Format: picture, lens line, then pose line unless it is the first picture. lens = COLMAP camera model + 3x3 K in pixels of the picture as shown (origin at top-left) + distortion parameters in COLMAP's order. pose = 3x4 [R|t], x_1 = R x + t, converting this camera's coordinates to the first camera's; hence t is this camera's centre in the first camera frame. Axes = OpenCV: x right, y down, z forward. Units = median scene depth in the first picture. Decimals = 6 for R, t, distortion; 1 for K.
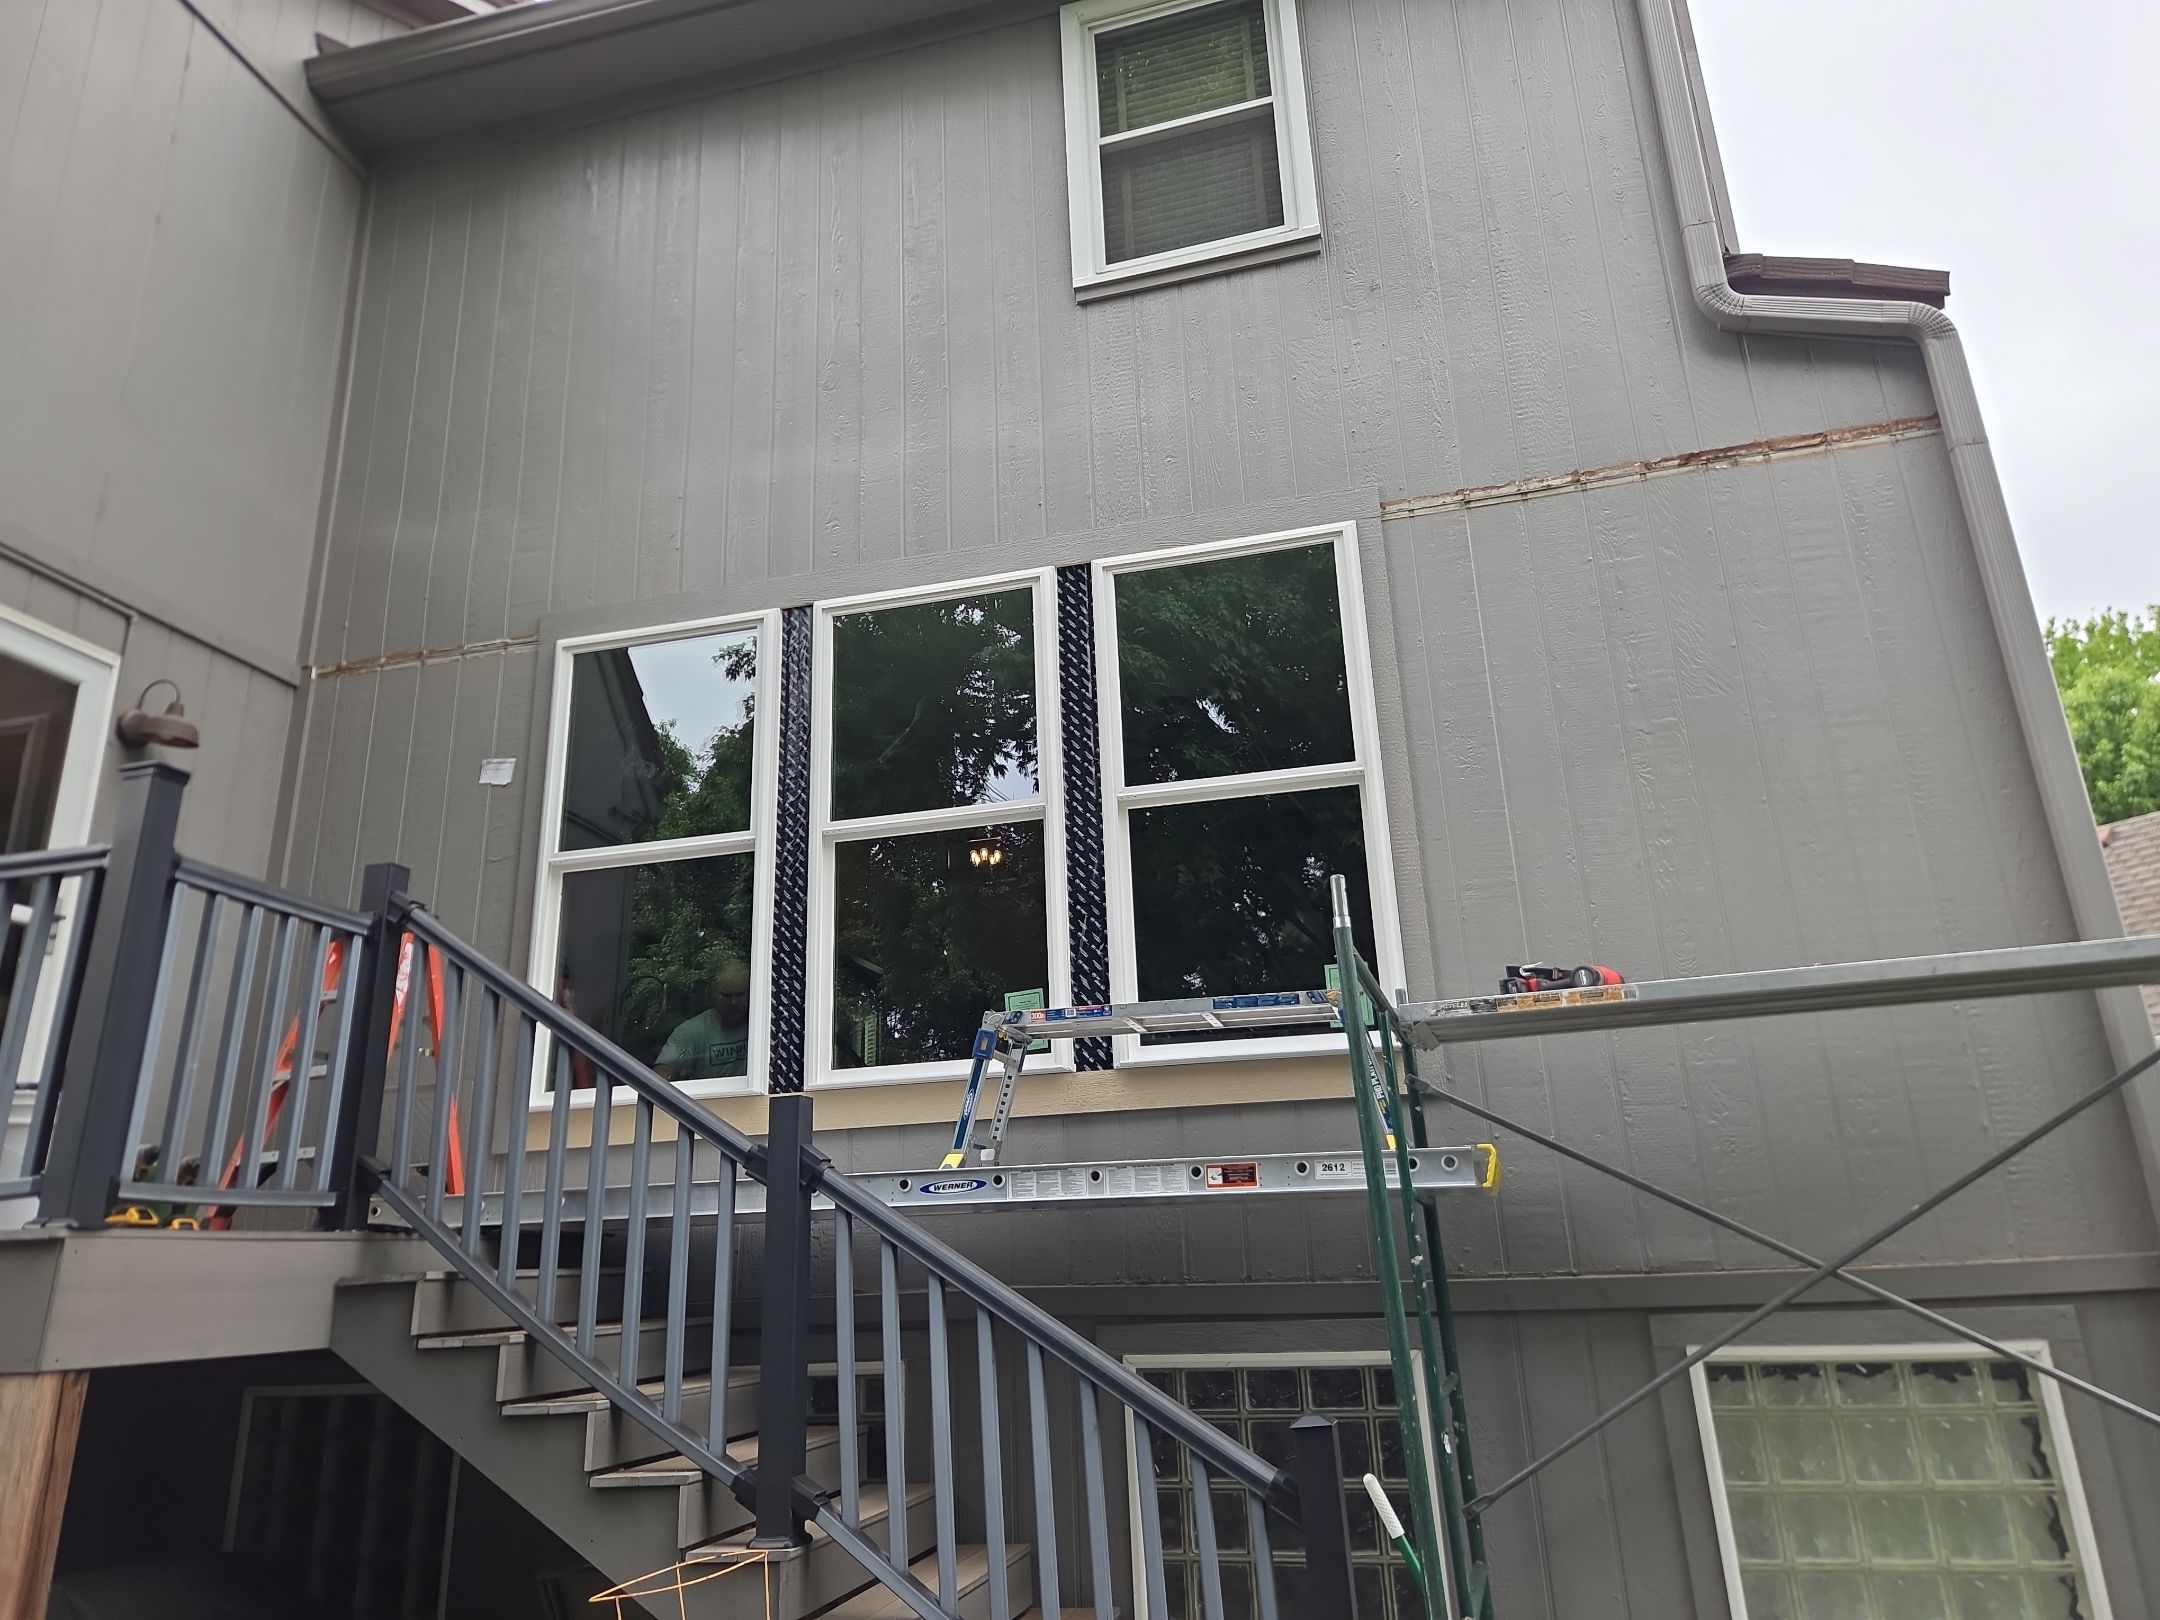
lens RADIAL K [[1447.3, 0, 1102.6], [0, 1447.3, 795.8], [0, 0, 1]] dist [0.044708, -0.022319]
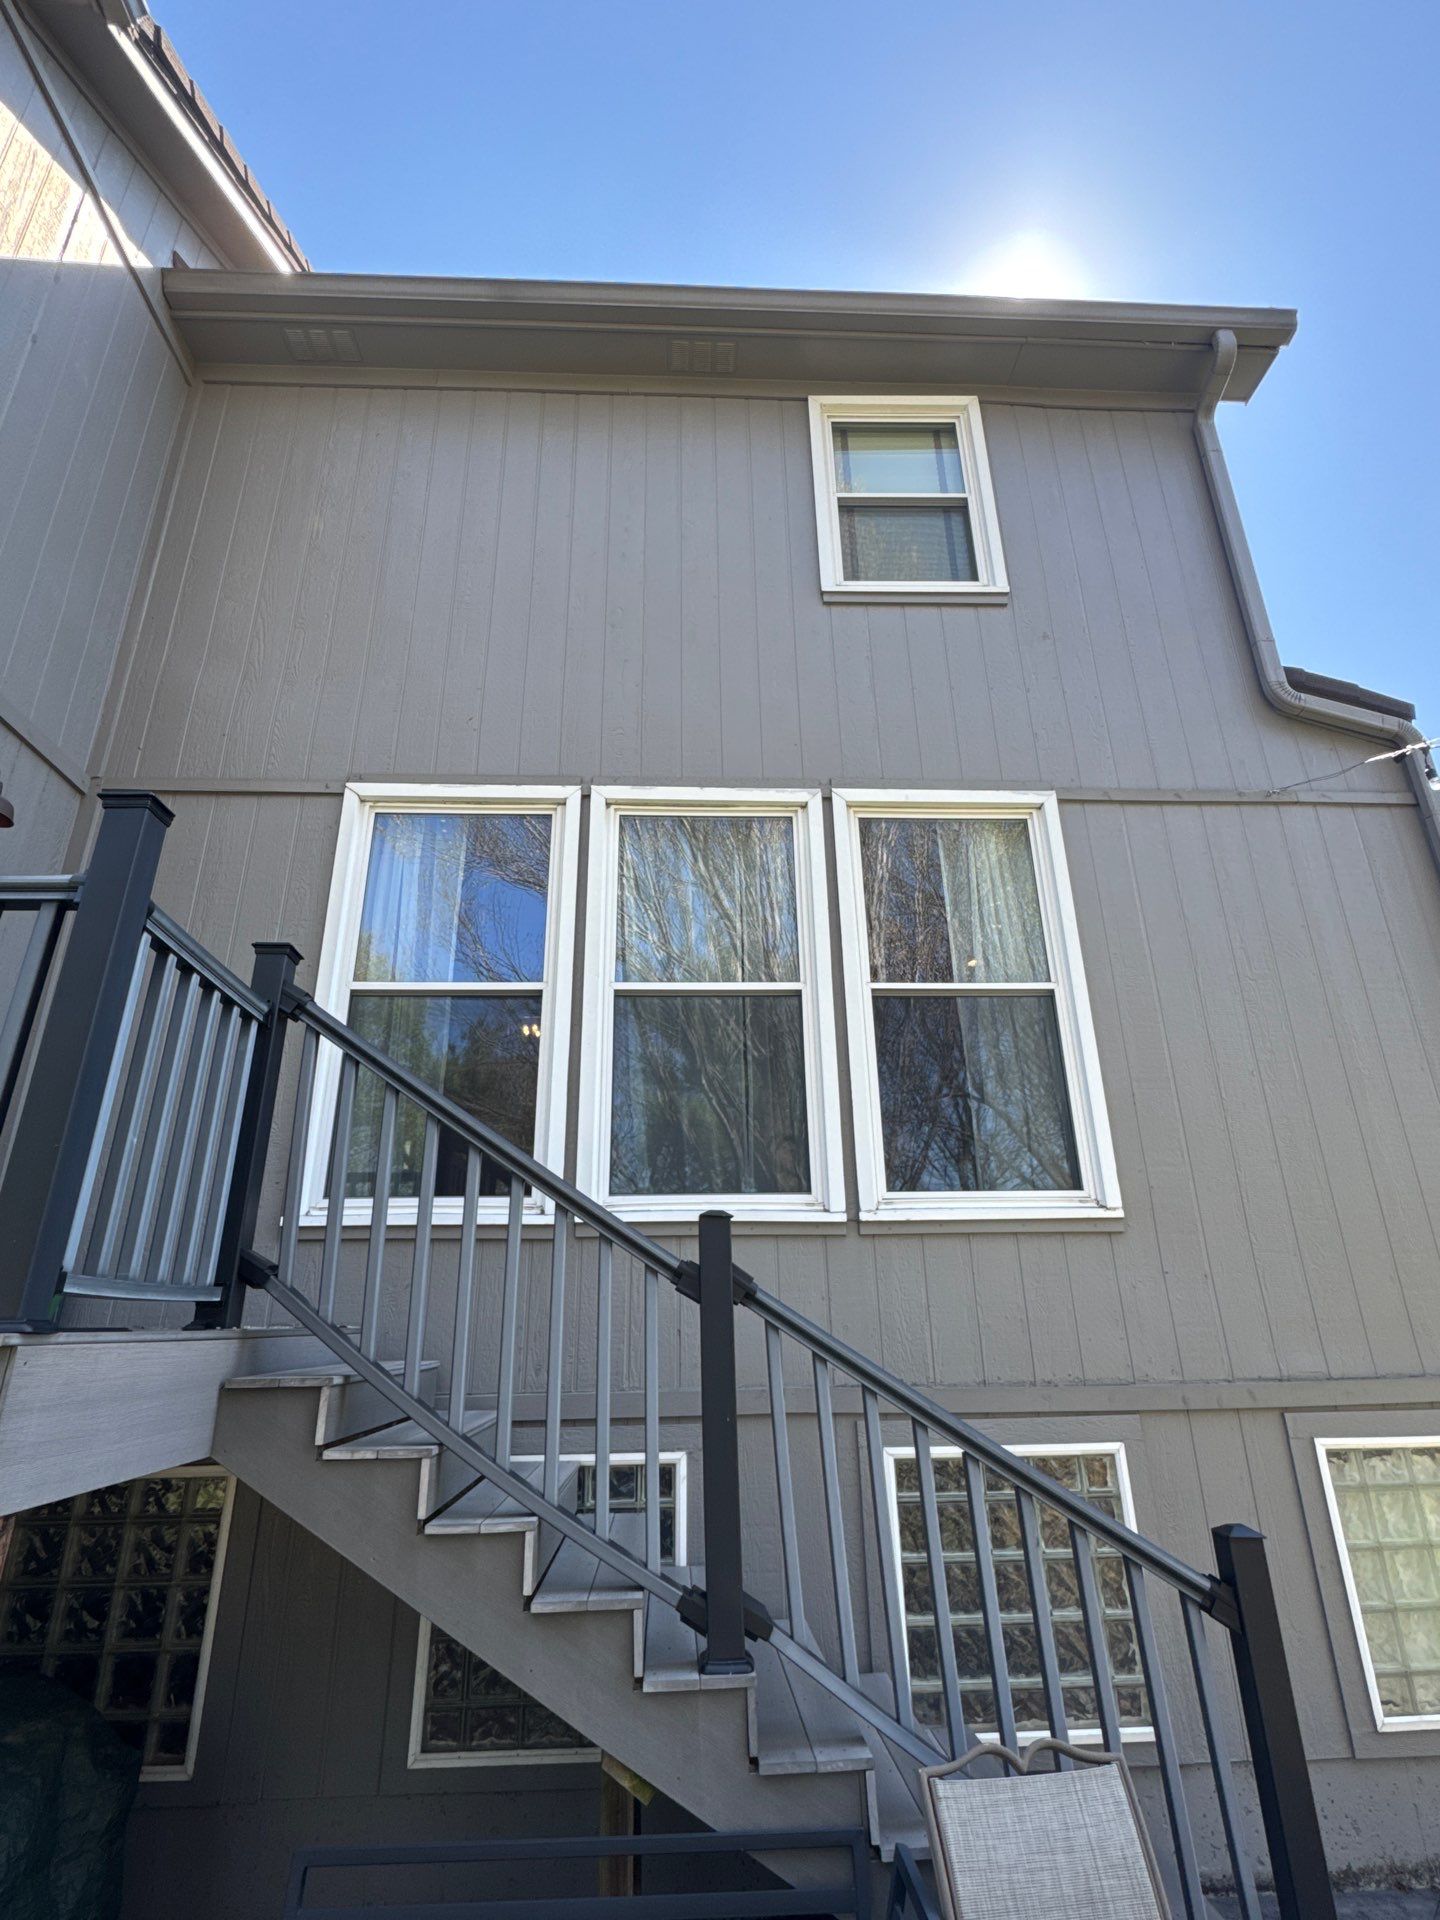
lens RADIAL K [[936.2, 0, 718.4], [0, 936.2, 970.9], [0, 0, 1]] dist [-0.010620, 0.003914]
pose [[0.955832, 0.123698, 0.266617, -0.330424], [-0.109504, 0.991690, -0.067525, 0.060918], [-0.272754, 0.035347, 0.961434, 0.269120]]
